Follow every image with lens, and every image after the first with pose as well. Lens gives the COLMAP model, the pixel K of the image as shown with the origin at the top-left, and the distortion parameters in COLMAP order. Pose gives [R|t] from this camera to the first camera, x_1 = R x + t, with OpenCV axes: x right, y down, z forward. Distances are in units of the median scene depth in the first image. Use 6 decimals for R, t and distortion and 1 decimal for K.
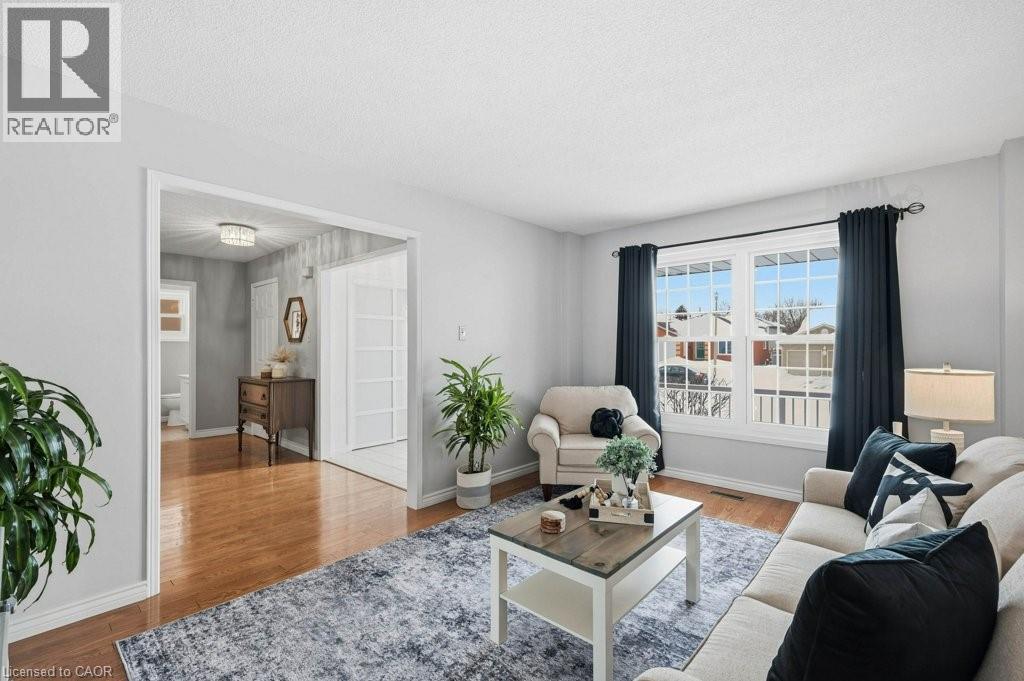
lens RADIAL K [[448.0, 0, 512.0], [0, 448.0, 340.5], [0, 0, 1]] dist [-0.002236, -0.000401]
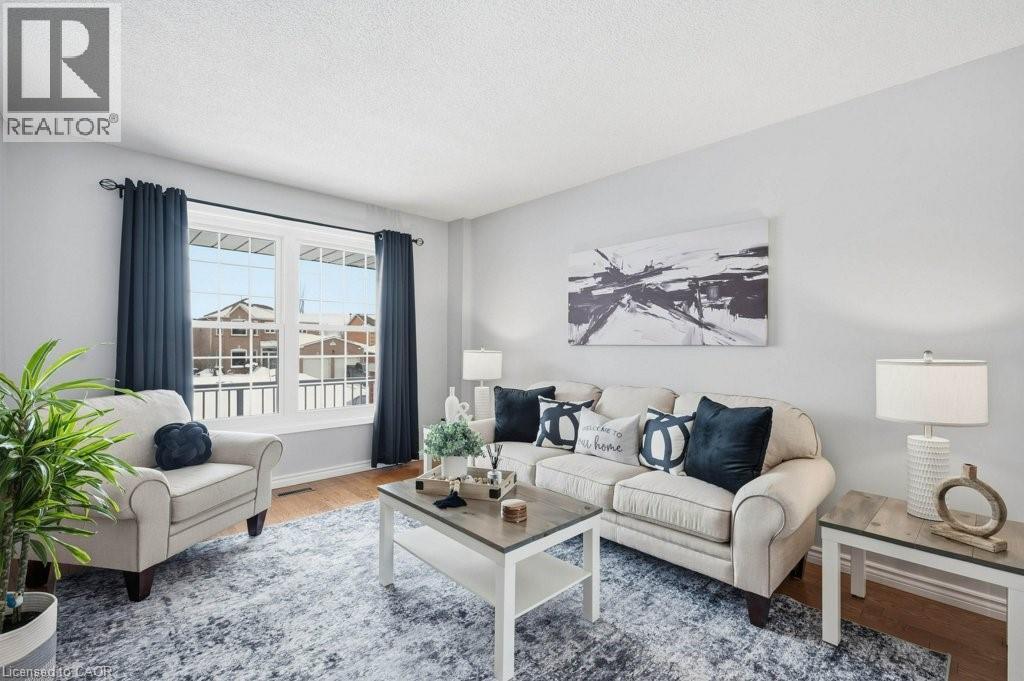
lens RADIAL K [[448.0, 0, 512.0], [0, 448.0, 340.5], [0, 0, 1]] dist [-0.002236, -0.000401]
pose [[0.084916, 0.012762, 0.996306, -0.466775], [-0.017605, 0.999781, -0.011306, 0.031526], [-0.996233, -0.016580, 0.085123, 0.513053]]
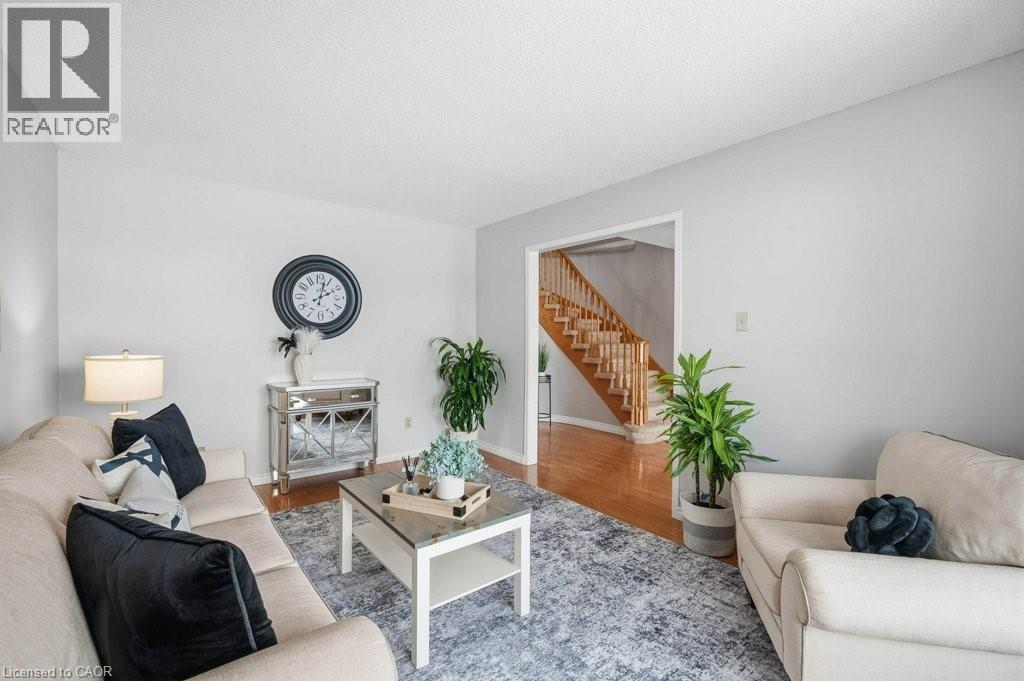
lens RADIAL K [[448.0, 0, 512.0], [0, 448.0, 340.5], [0, 0, 1]] dist [-0.002236, -0.000401]
pose [[-0.177153, 0.005508, -0.984168, 0.730950], [0.006509, 0.999969, 0.004424, 0.010873], [0.984162, -0.005622, -0.177183, 0.831734]]
